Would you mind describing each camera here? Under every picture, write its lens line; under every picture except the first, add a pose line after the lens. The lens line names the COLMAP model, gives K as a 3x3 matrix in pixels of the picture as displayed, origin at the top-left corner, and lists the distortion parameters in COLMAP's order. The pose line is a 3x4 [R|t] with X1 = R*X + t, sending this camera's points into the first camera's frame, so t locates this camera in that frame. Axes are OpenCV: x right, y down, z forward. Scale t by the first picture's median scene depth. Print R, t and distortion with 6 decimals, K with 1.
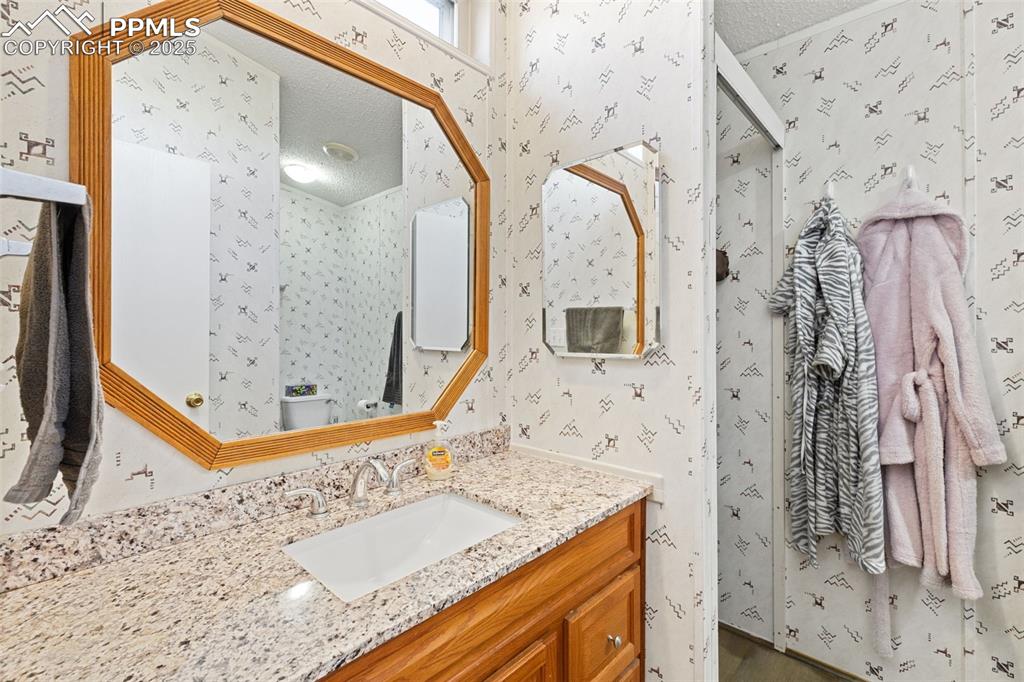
lens RADIAL K [[460.2, 0, 510.0], [0, 460.2, 332.7], [0, 0, 1]] dist [0.002042, 0.000237]
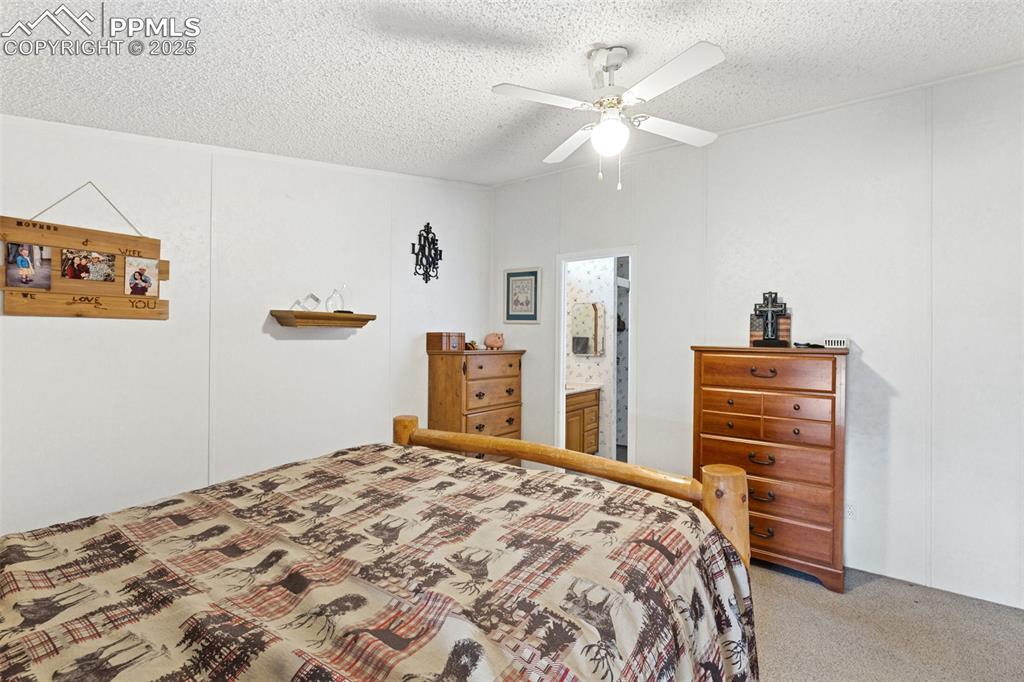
lens RADIAL K [[460.2, 0, 510.0], [0, 460.2, 332.7], [0, 0, 1]] dist [0.002042, 0.000237]
pose [[0.992559, 0.014283, 0.120928, -0.558887], [-0.013326, 0.999873, -0.008721, -0.058140], [-0.121037, 0.007045, 0.992623, -1.663226]]
